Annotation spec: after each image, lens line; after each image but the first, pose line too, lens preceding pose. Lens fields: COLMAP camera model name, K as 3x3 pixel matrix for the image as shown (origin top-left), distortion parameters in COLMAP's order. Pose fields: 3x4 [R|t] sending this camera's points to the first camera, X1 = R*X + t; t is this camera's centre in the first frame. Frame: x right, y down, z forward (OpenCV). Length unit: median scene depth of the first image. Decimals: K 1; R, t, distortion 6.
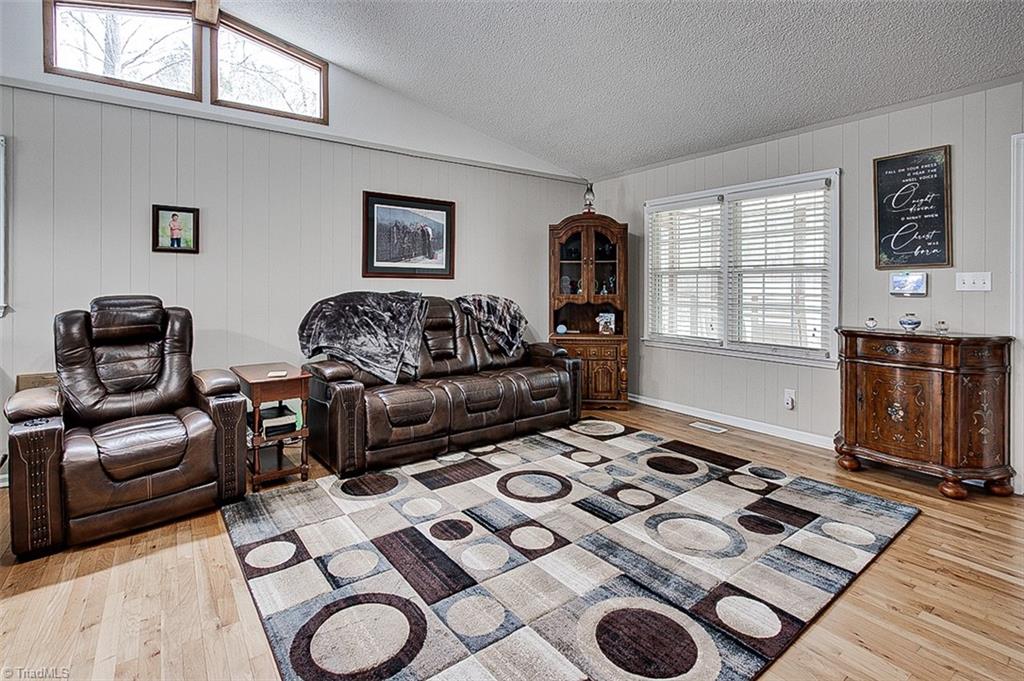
lens RADIAL K [[483.8, 0, 511.1], [0, 483.8, 285.2], [0, 0, 1]] dist [0.000678, 0.000213]
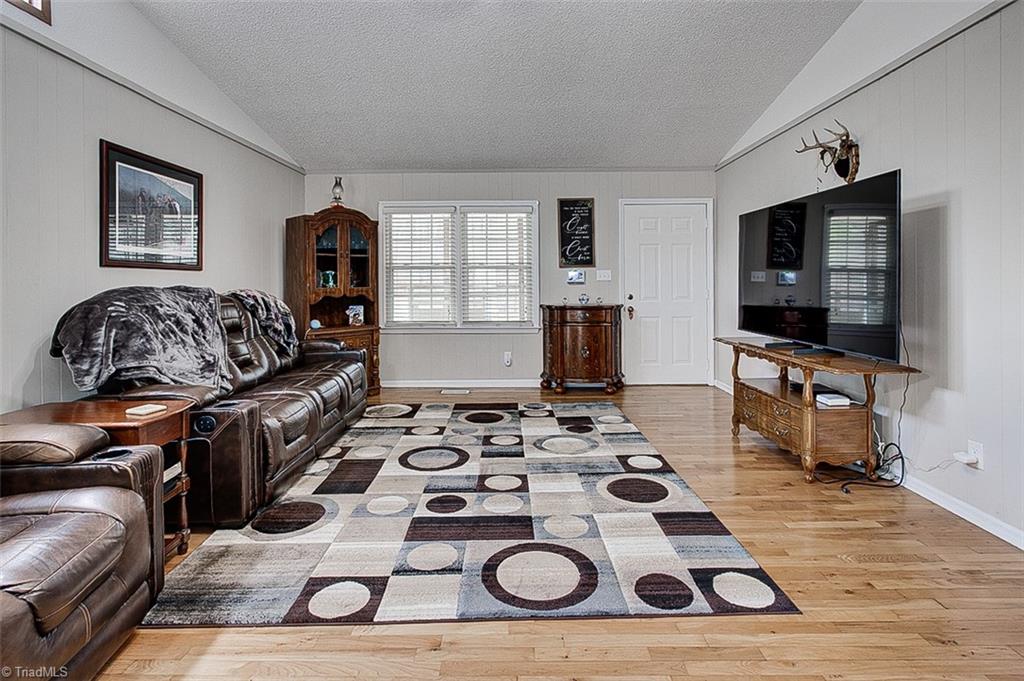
lens RADIAL K [[480.4, 0, 510.3], [0, 480.4, 279.0], [0, 0, 1]] dist [-0.001739, -0.000103]
pose [[0.599022, -0.002218, 0.800730, -0.577428], [0.006045, 0.999980, -0.001752, 0.006717], [-0.800710, 0.005890, 0.599023, 0.161207]]
